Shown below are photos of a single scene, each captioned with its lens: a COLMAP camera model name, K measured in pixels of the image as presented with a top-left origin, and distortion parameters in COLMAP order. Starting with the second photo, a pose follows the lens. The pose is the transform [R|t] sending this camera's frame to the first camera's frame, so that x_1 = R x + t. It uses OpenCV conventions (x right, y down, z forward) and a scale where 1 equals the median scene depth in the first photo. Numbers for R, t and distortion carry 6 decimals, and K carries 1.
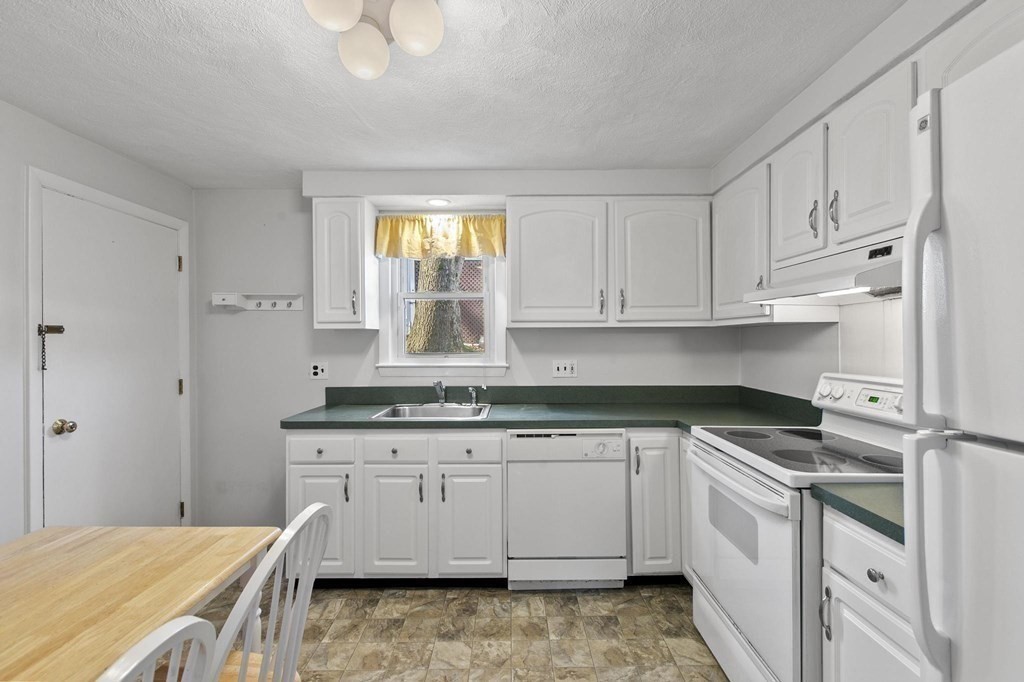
lens RADIAL K [[452.5, 0, 513.0], [0, 452.5, 338.7], [0, 0, 1]] dist [-0.000266, 0.000093]
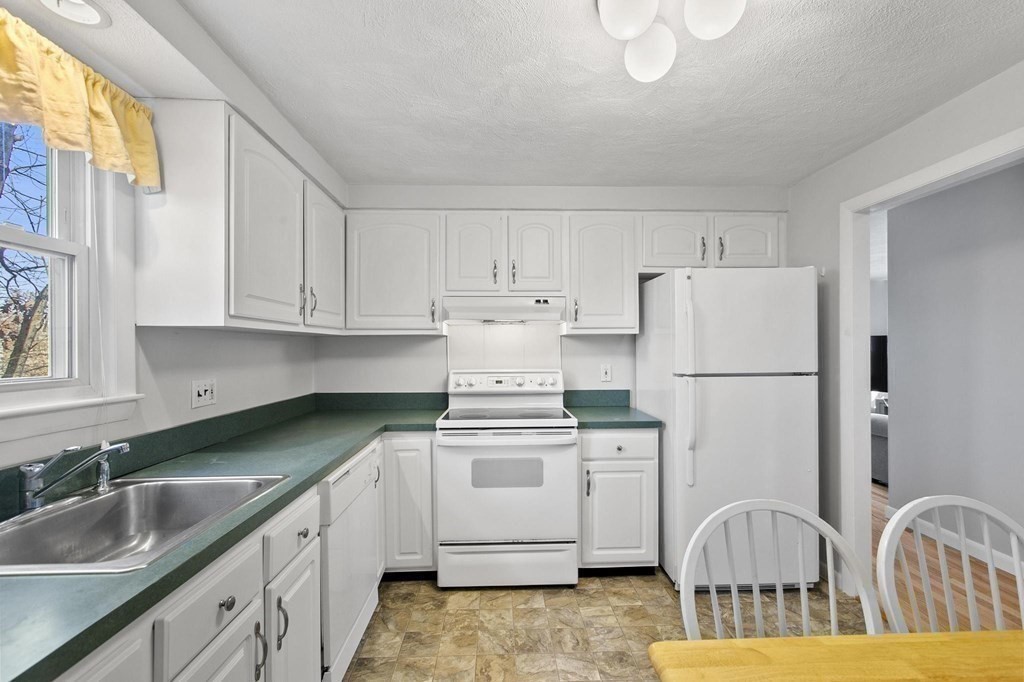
lens RADIAL K [[454.6, 0, 511.1], [0, 454.6, 345.3], [0, 0, 1]] dist [0.002058, 0.000582]
pose [[-0.030987, 0.009064, 0.999479, -0.615841], [0.001926, 0.999958, -0.009009, 0.006184], [-0.999518, 0.001646, -0.031004, 0.654049]]
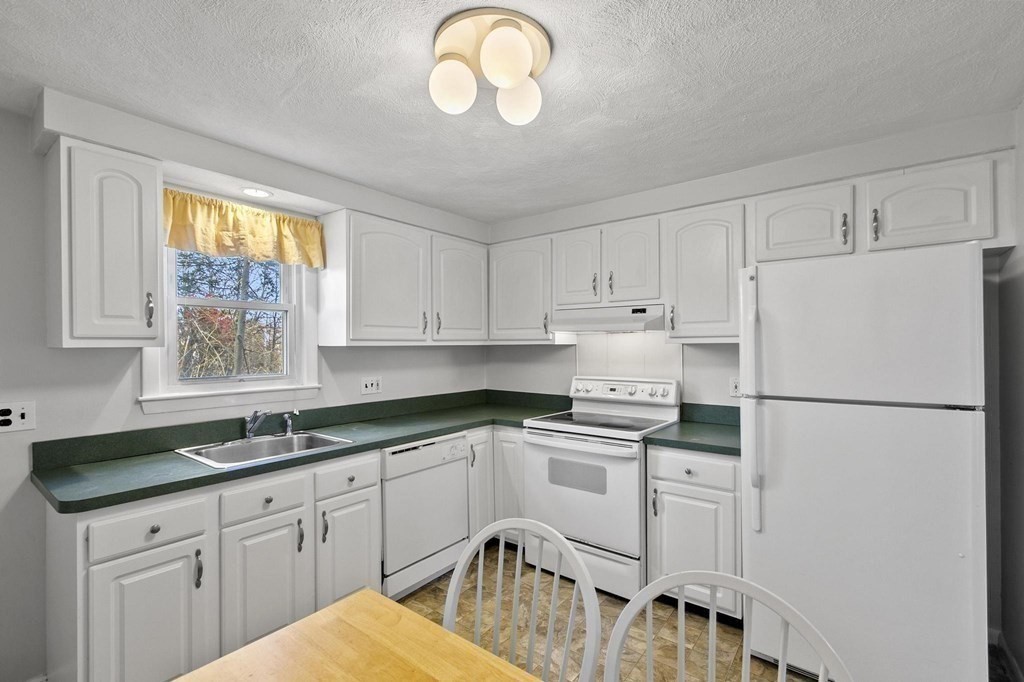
lens RADIAL K [[454.6, 0, 511.1], [0, 454.6, 345.3], [0, 0, 1]] dist [0.002058, 0.000582]
pose [[0.619927, 0.001306, 0.784659, -0.554720], [0.000726, 0.999997, -0.002238, -0.023831], [-0.784659, 0.001957, 0.619924, 0.133331]]
